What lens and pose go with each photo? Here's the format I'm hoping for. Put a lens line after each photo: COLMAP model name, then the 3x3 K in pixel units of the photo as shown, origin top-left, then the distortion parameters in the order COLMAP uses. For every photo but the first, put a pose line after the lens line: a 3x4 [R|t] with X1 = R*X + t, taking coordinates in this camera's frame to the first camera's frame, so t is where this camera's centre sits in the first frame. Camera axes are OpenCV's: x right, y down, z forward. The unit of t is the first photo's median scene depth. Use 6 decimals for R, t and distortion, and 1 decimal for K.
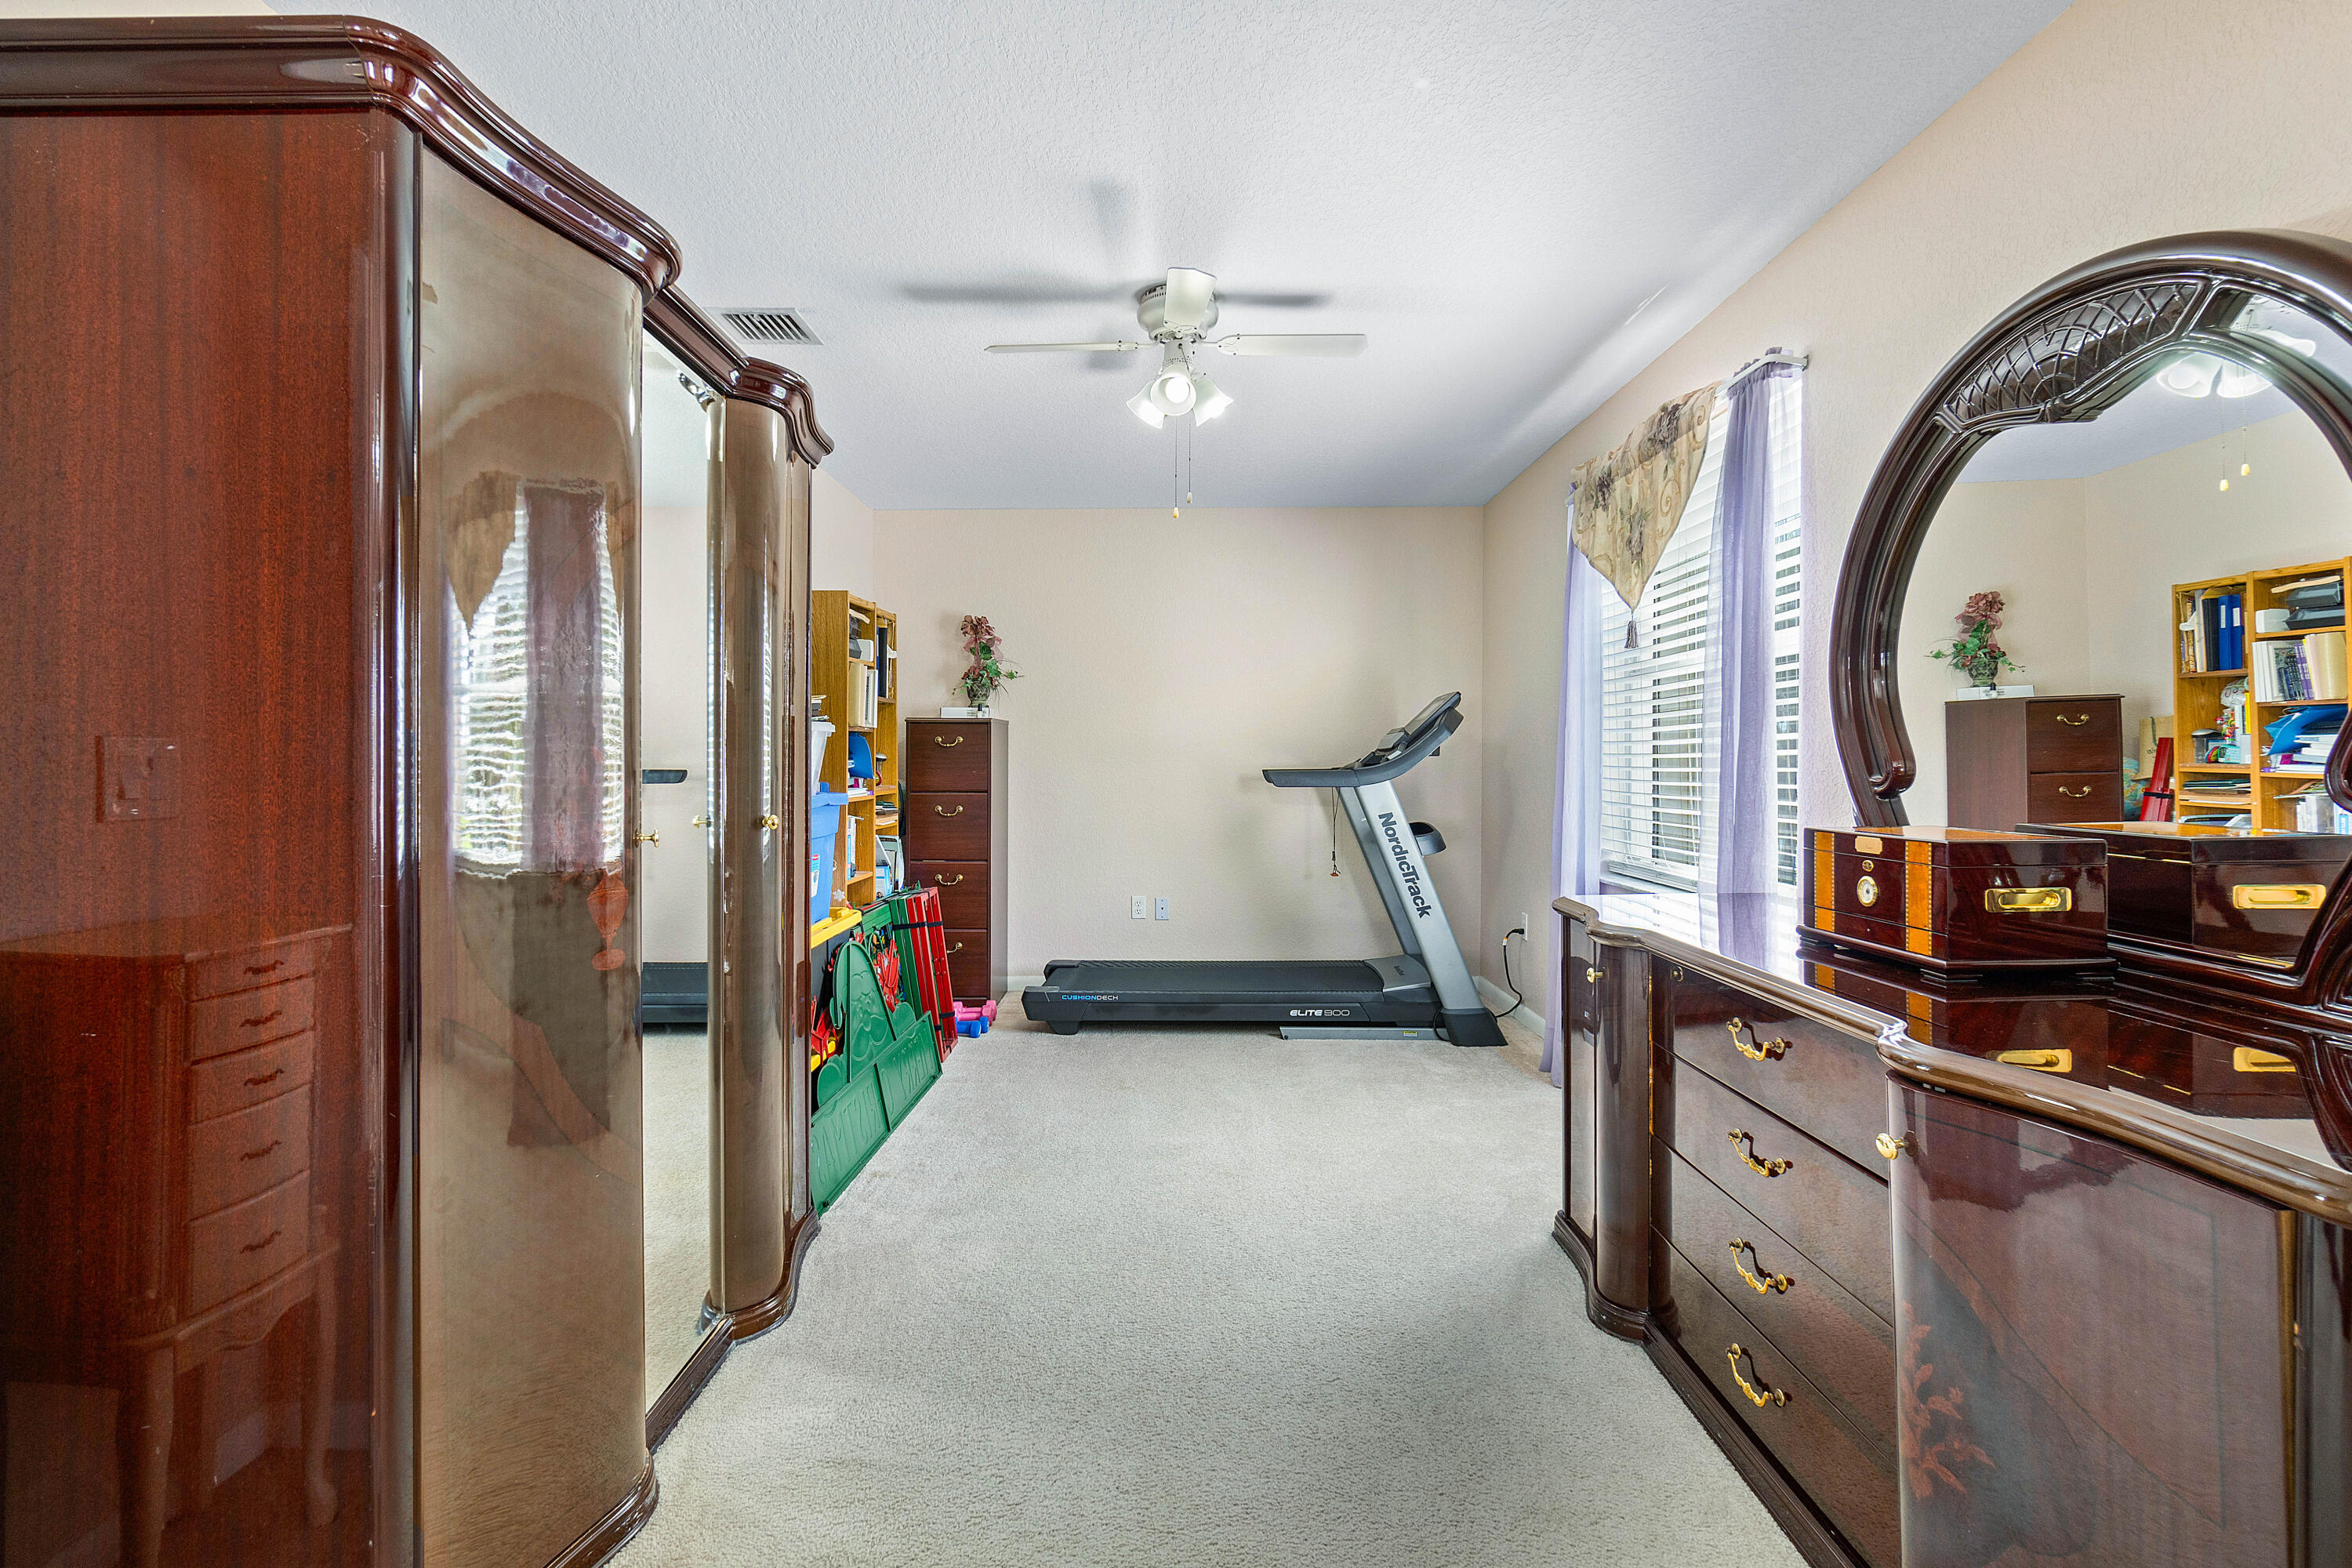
lens RADIAL K [[1040.6, 0, 1173.2], [0, 1040.6, 782.0], [0, 0, 1]] dist [-0.004088, 0.002331]
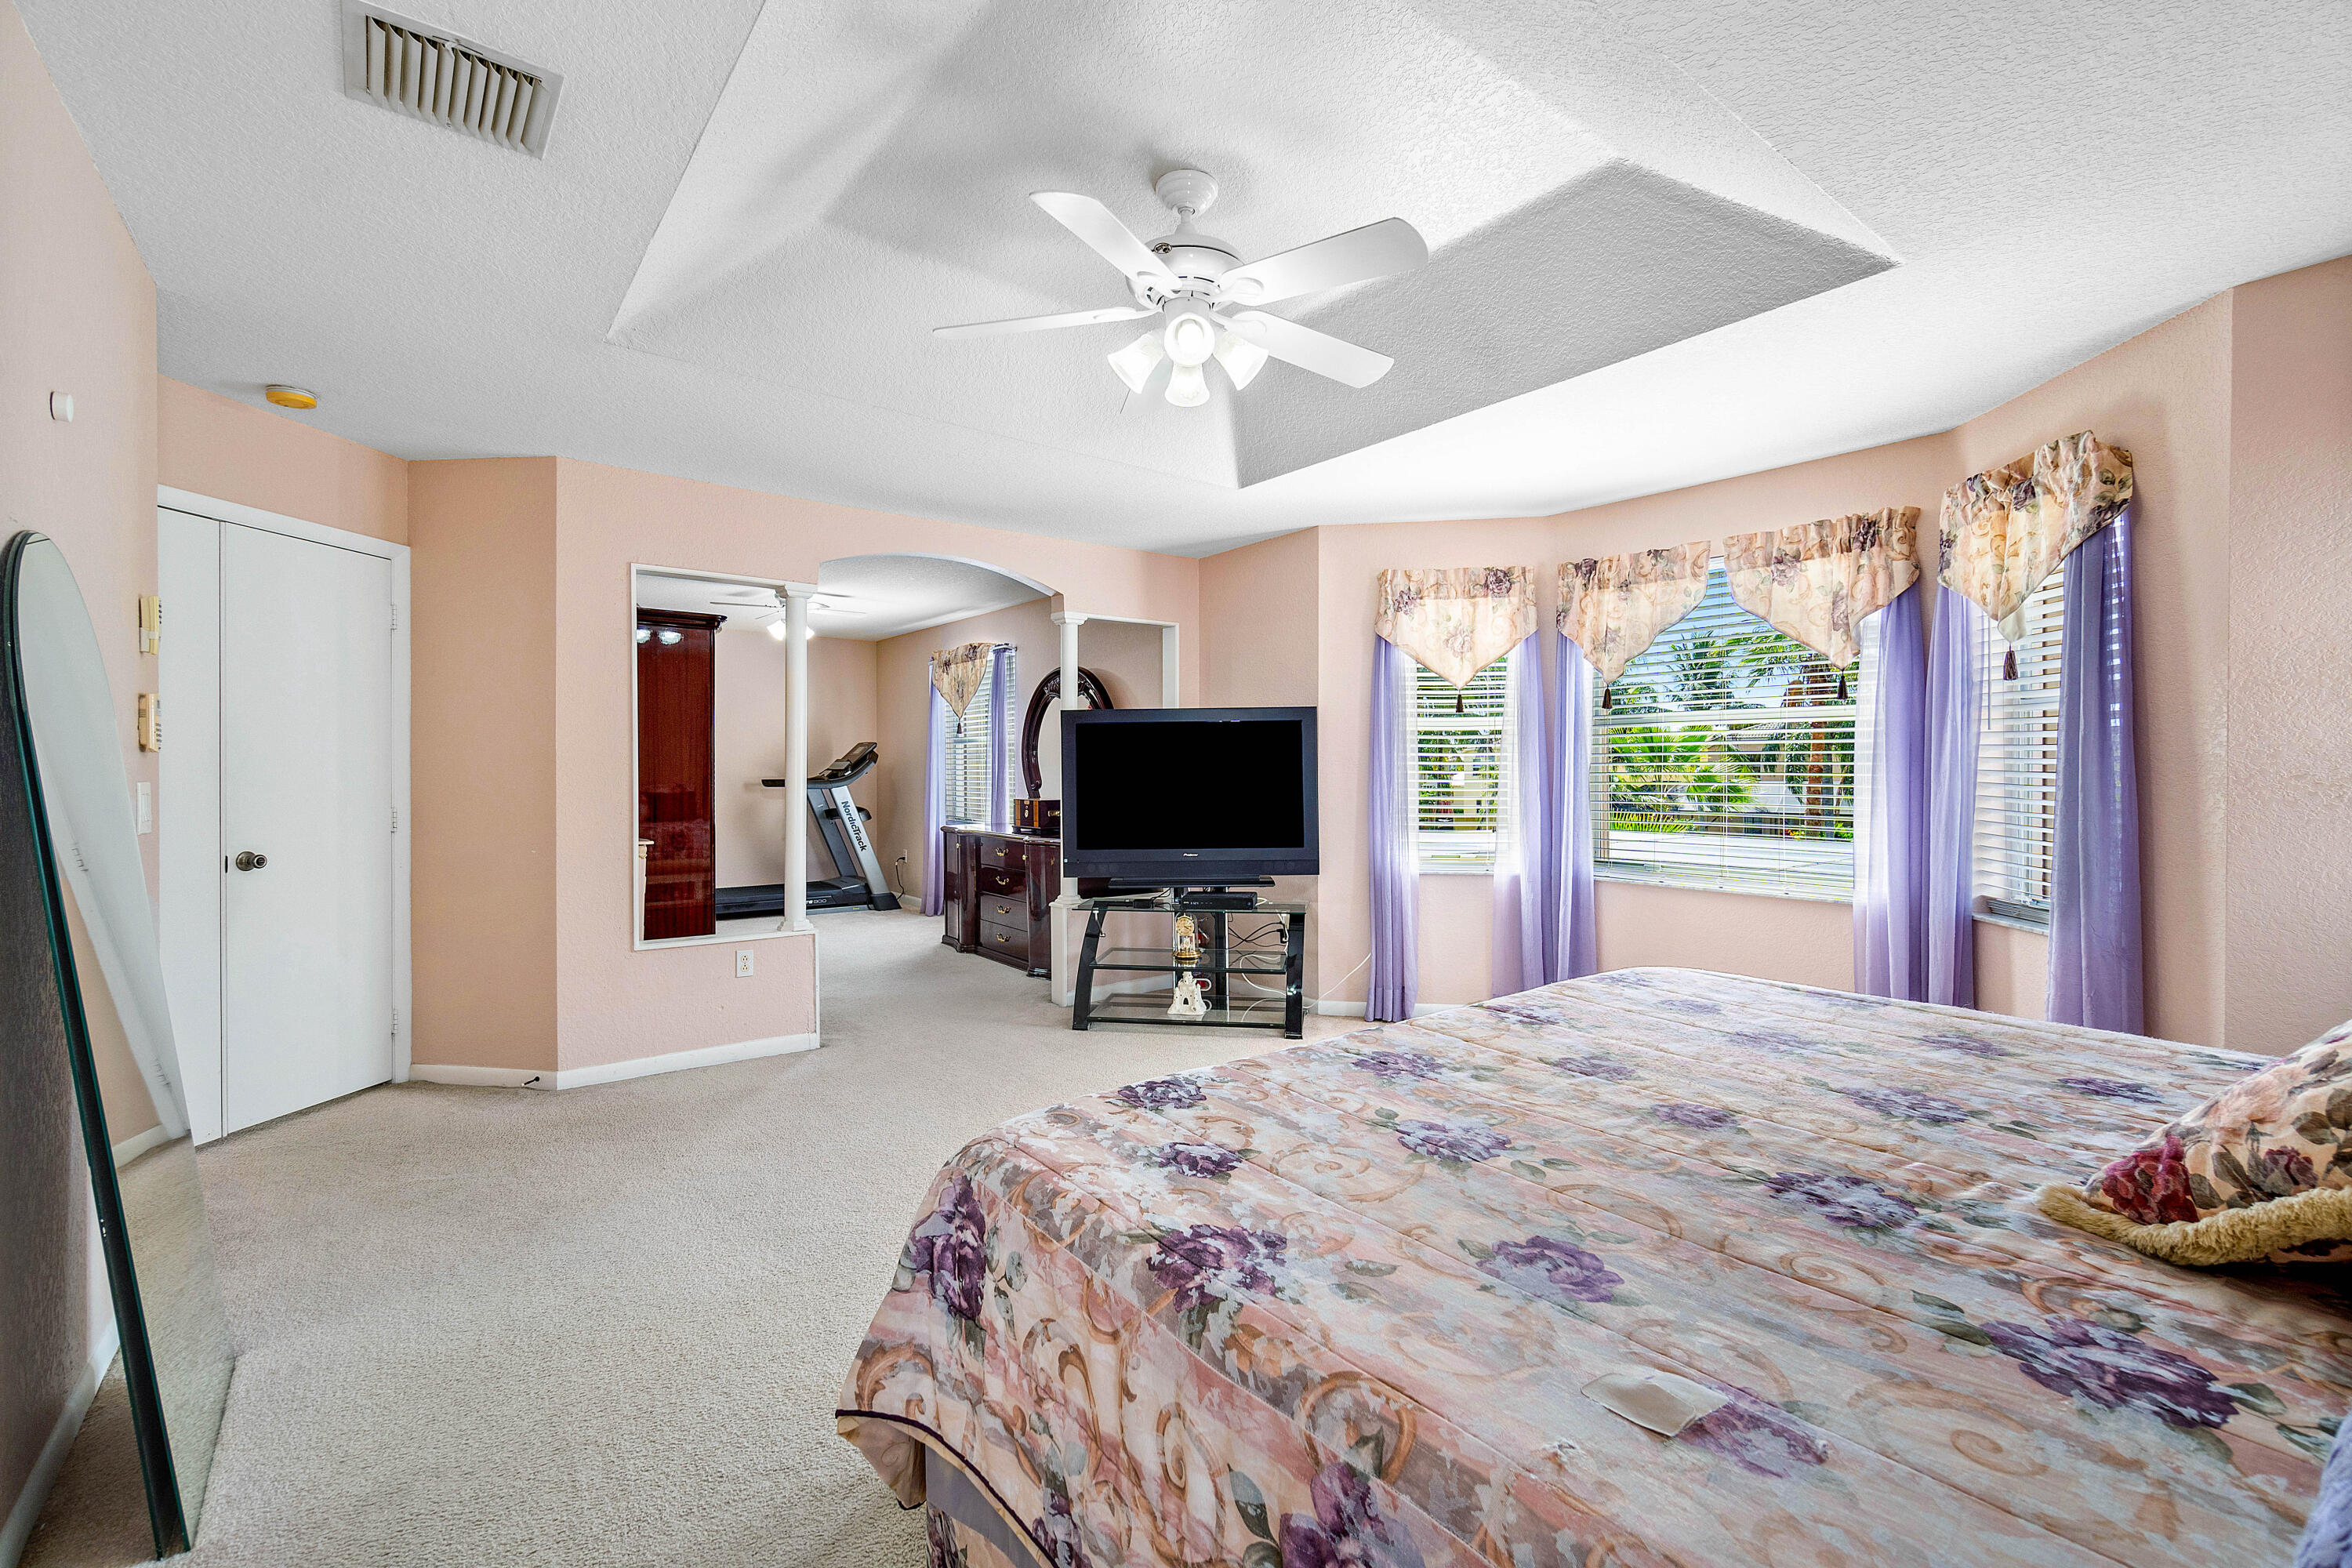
lens RADIAL K [[1040.6, 0, 1173.2], [0, 1040.6, 782.0], [0, 0, 1]] dist [-0.004088, 0.002331]
pose [[0.783730, -0.006022, 0.621073, -0.687484], [0.004901, 0.999982, 0.003512, -0.015452], [-0.621083, 0.000291, 0.783745, -1.240247]]
